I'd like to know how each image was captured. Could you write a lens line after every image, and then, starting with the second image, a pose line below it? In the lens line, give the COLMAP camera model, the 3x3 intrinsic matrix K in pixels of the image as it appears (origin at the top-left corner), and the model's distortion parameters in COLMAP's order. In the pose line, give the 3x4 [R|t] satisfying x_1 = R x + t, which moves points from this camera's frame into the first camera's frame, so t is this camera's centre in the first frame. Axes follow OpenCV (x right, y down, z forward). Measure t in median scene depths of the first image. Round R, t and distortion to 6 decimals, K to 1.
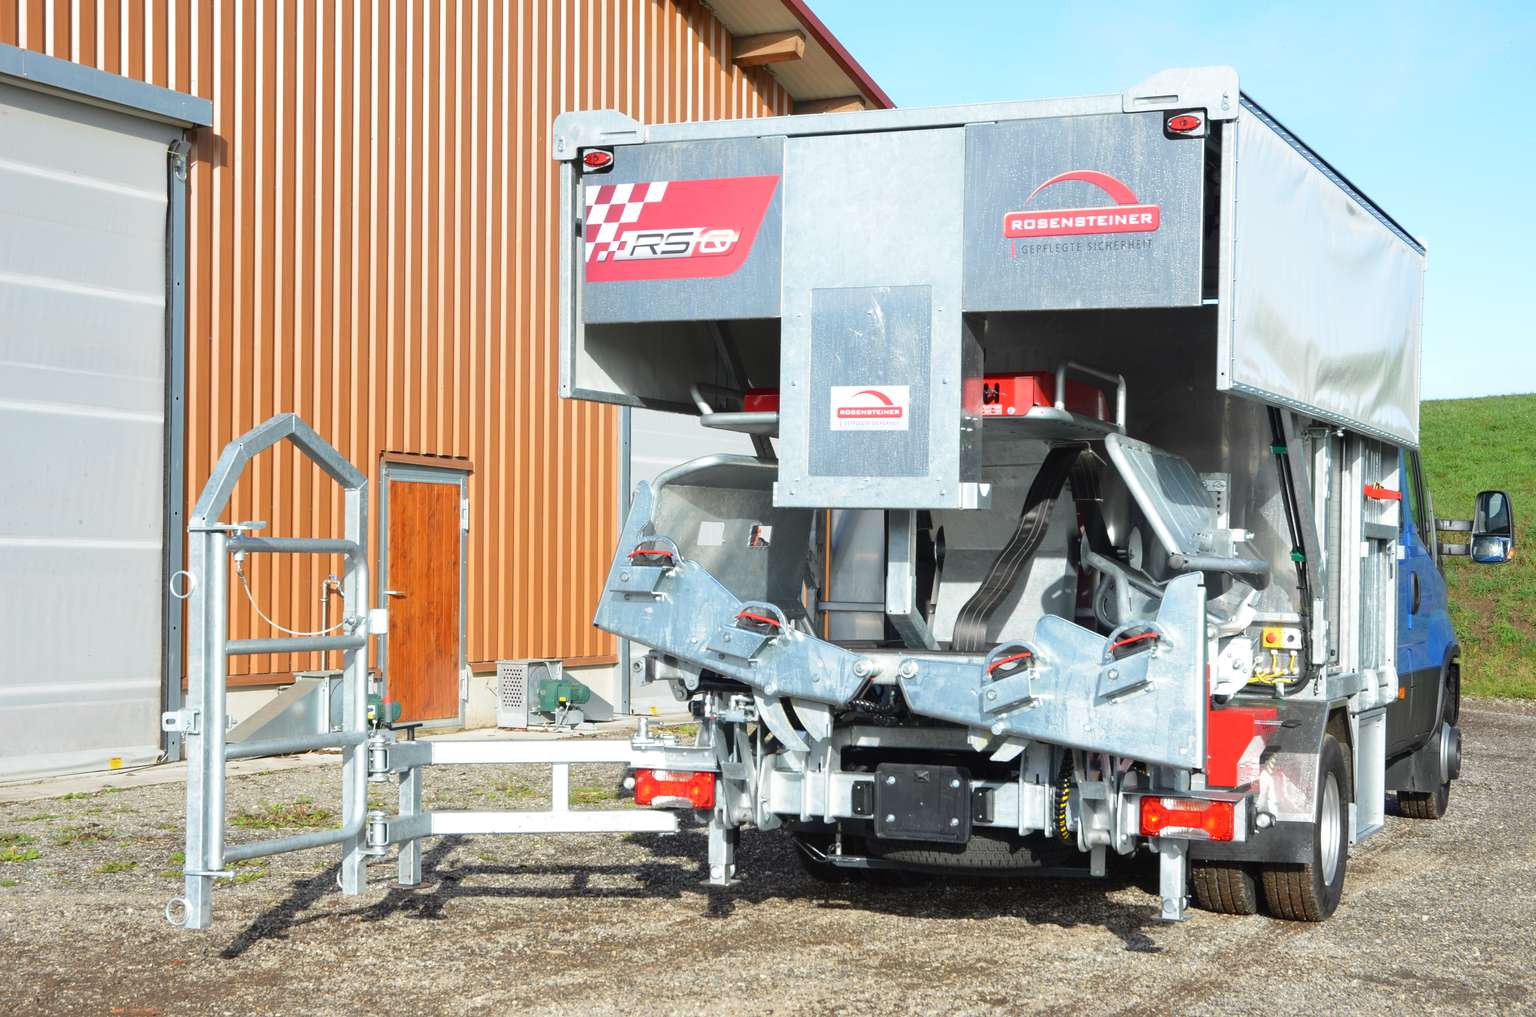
lens RADIAL K [[2324.6, 0, 768.0], [0, 2324.6, 508.5], [0, 0, 1]] dist [0.095044, 0.016473]
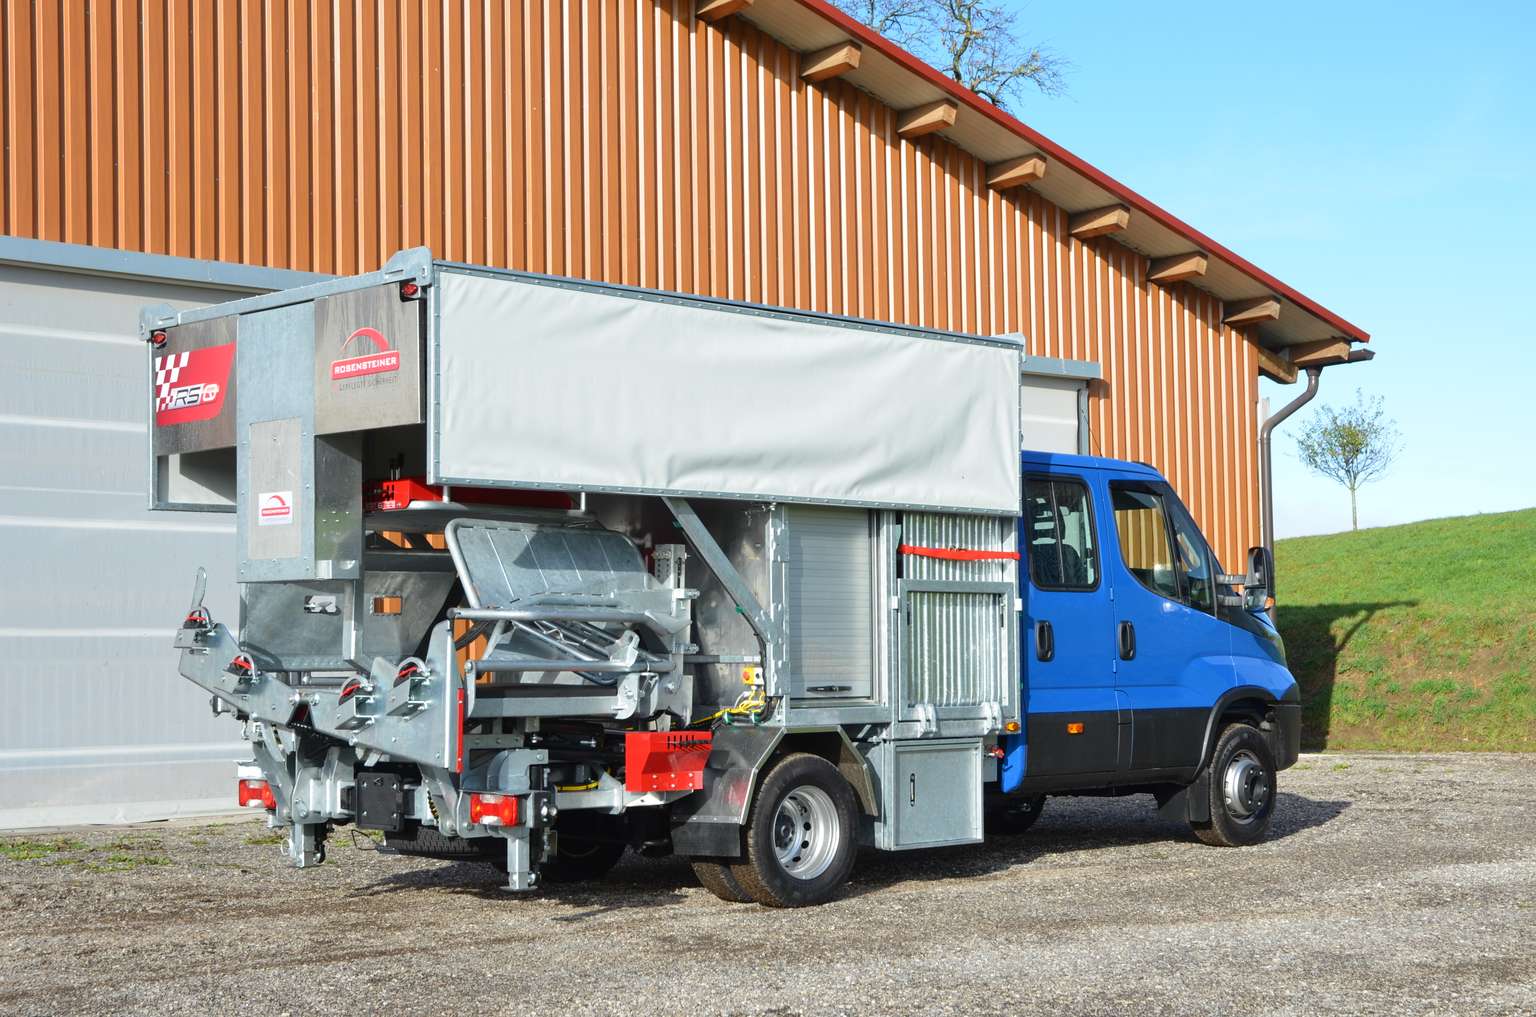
lens RADIAL K [[2324.6, 0, 768.0], [0, 2324.6, 508.5], [0, 0, 1]] dist [0.095044, 0.016473]
pose [[0.915572, -0.045327, -0.399590, 0.825042], [0.028520, 0.998444, -0.047910, 0.030091], [0.401140, 0.032468, 0.915441, -0.138890]]
